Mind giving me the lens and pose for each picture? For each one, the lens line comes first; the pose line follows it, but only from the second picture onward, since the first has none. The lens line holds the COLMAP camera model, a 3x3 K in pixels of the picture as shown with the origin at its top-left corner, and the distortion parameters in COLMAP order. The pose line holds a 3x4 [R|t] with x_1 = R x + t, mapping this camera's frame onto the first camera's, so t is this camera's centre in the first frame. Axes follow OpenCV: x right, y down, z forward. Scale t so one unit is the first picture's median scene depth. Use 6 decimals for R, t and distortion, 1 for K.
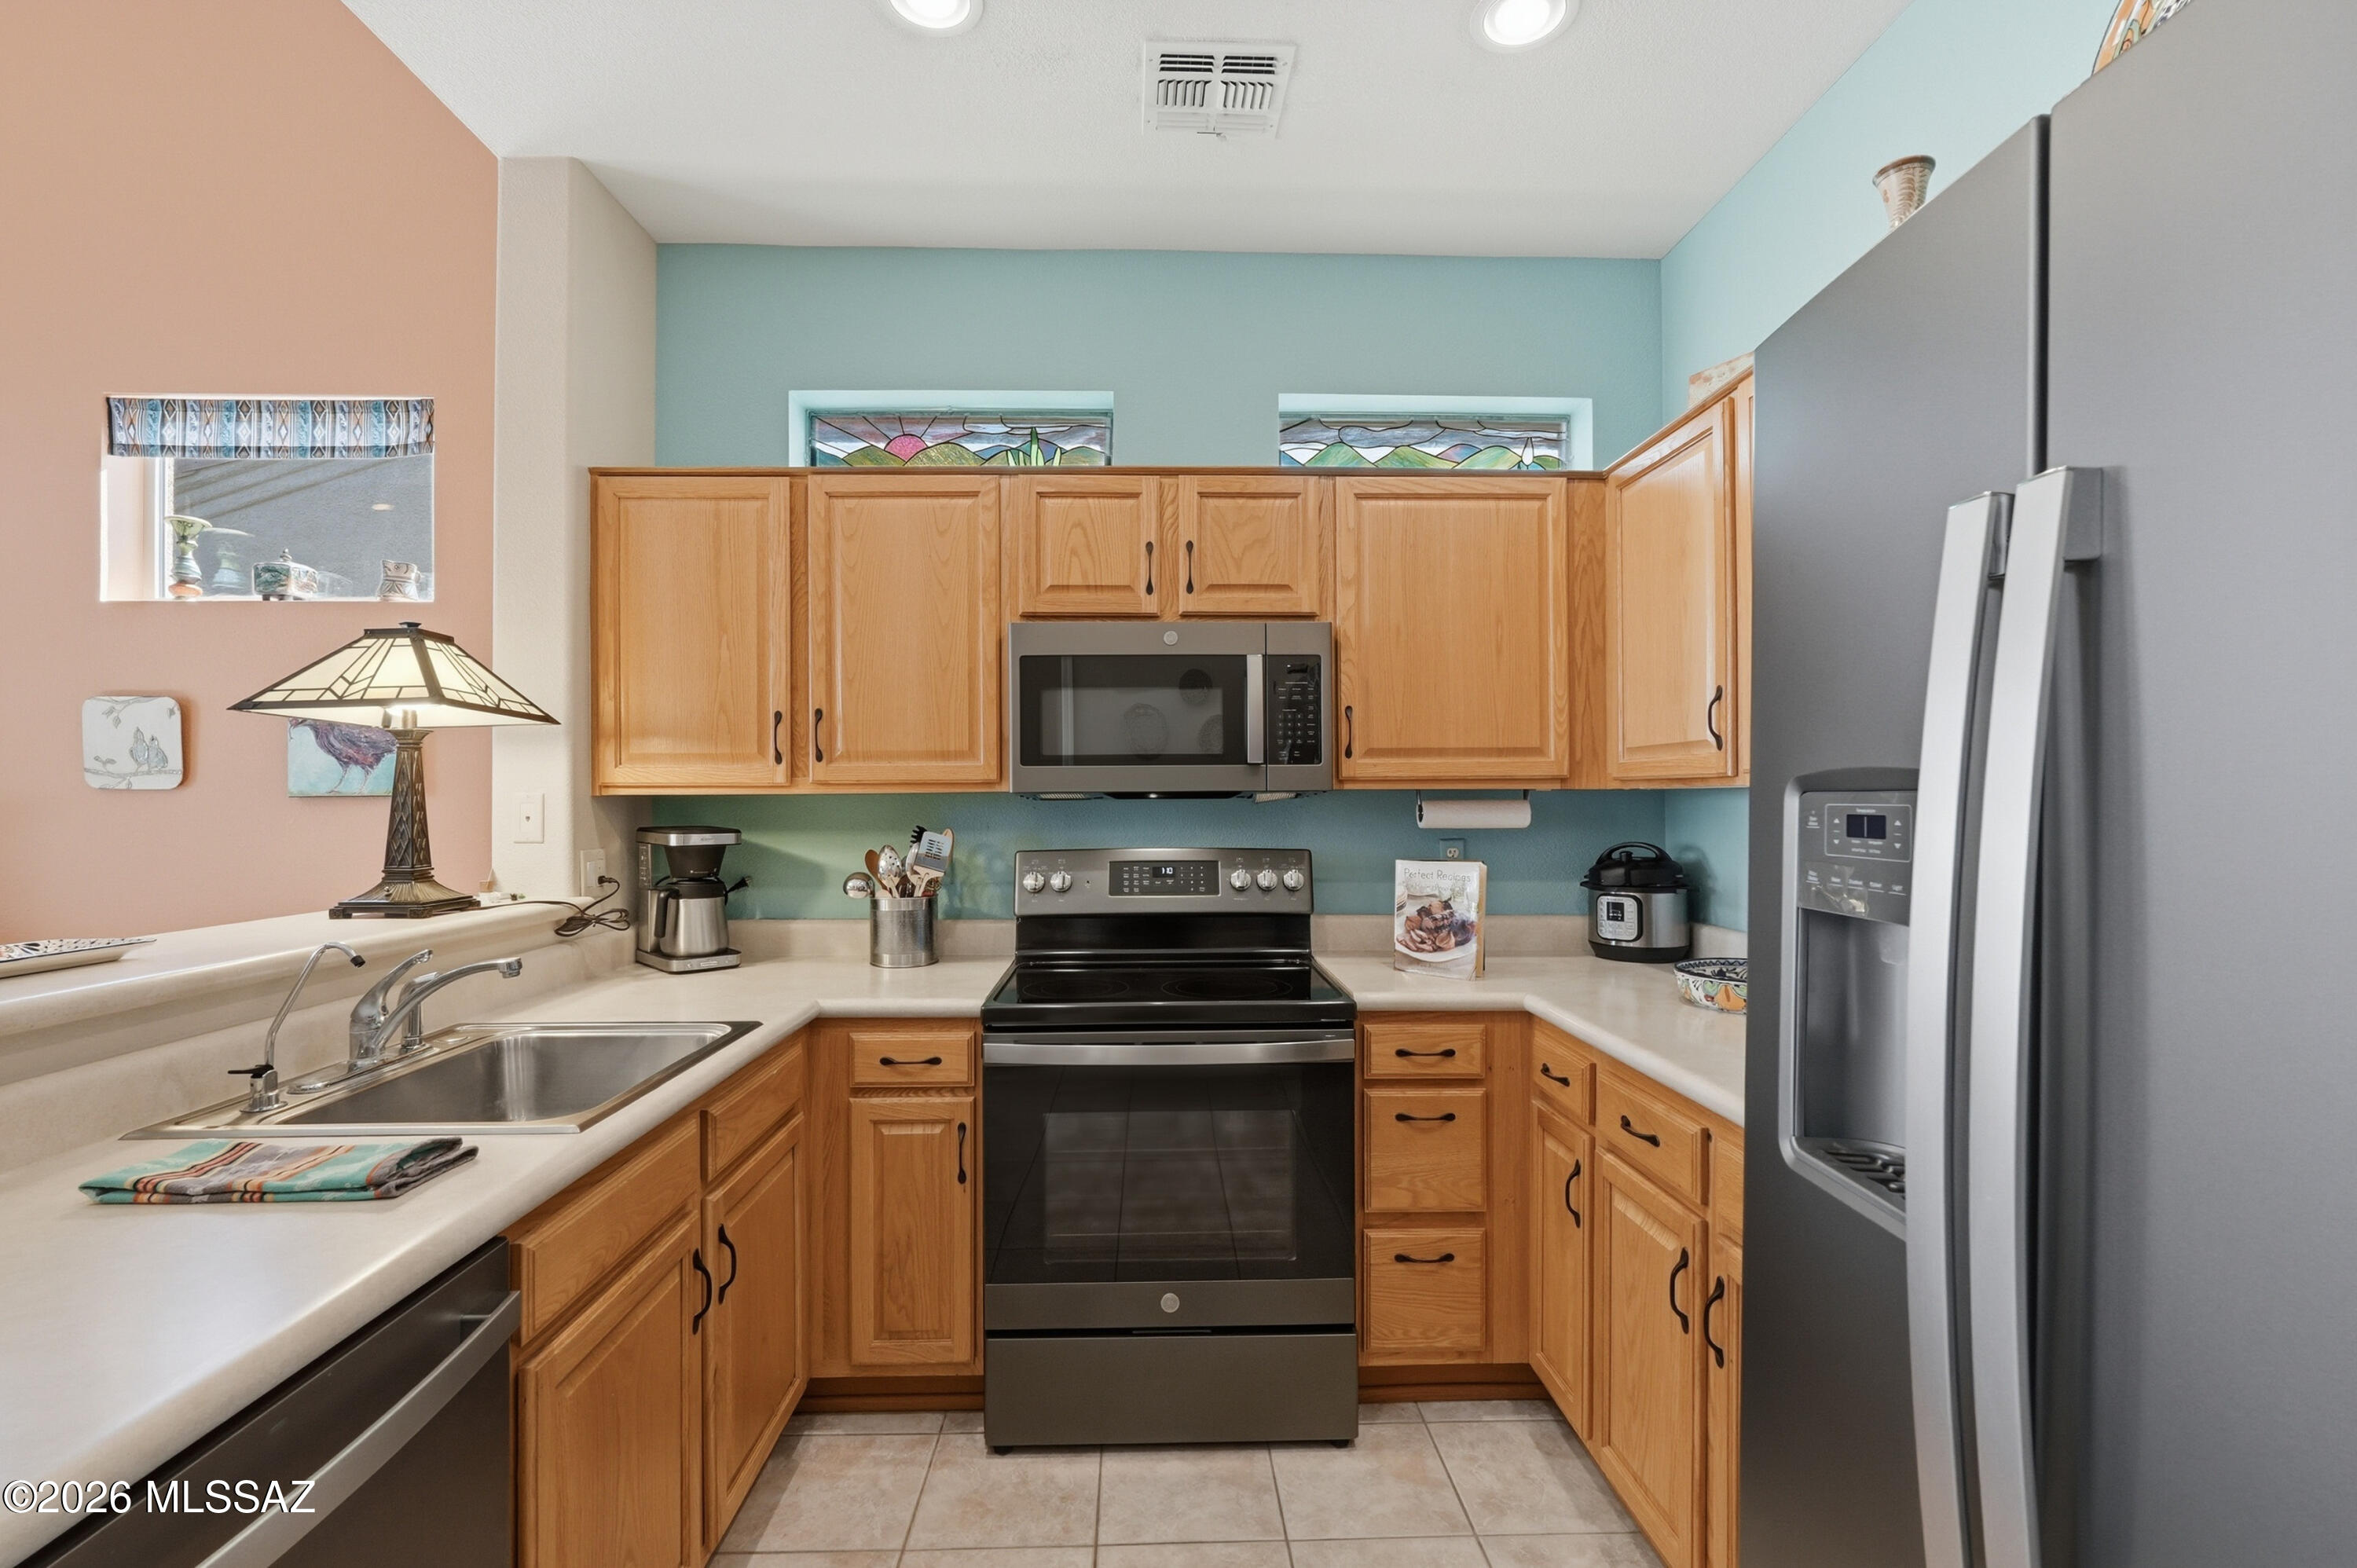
lens RADIAL K [[1054.1, 0, 1172.7], [0, 1054.1, 788.5], [0, 0, 1]] dist [-0.011902, 0.003390]
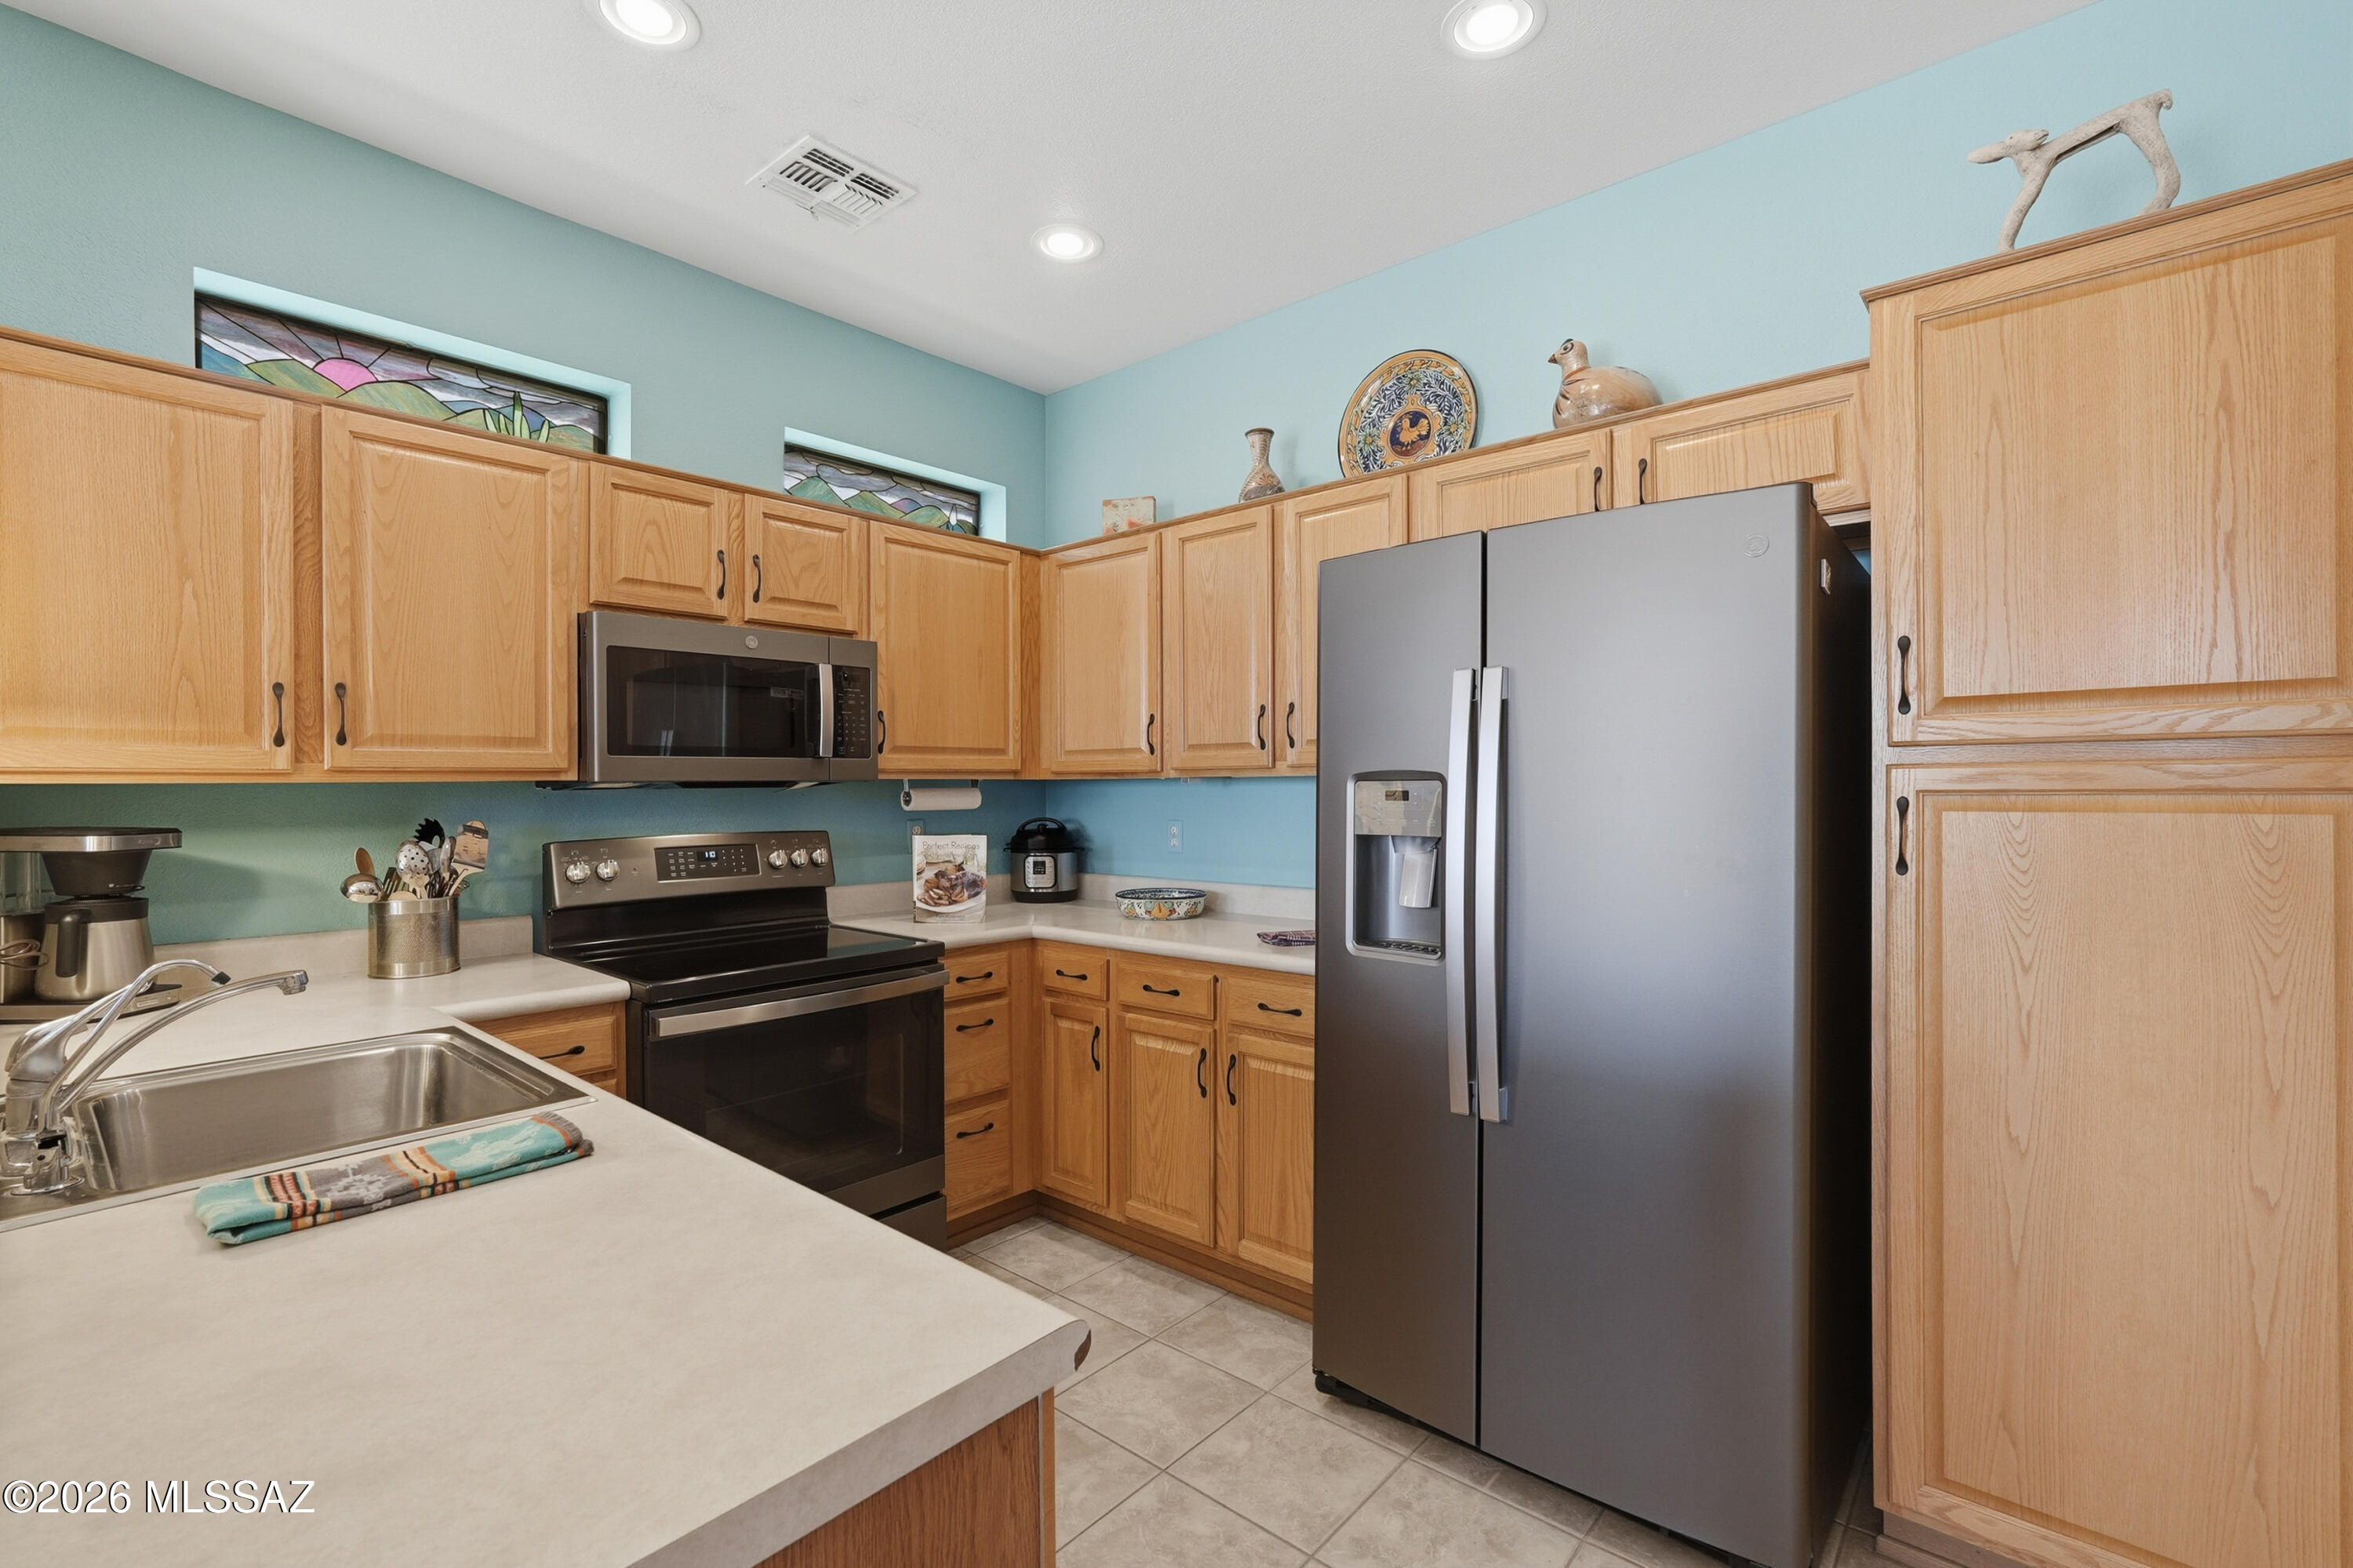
lens RADIAL K [[1052.4, 0, 1177.3], [0, 1052.4, 789.9], [0, 0, 1]] dist [-0.011902, 0.003390]
pose [[0.675264, -0.003888, 0.737566, -0.502352], [-0.003099, 0.999962, 0.008109, 0.002174], [-0.737569, -0.007761, 0.675227, -0.076592]]
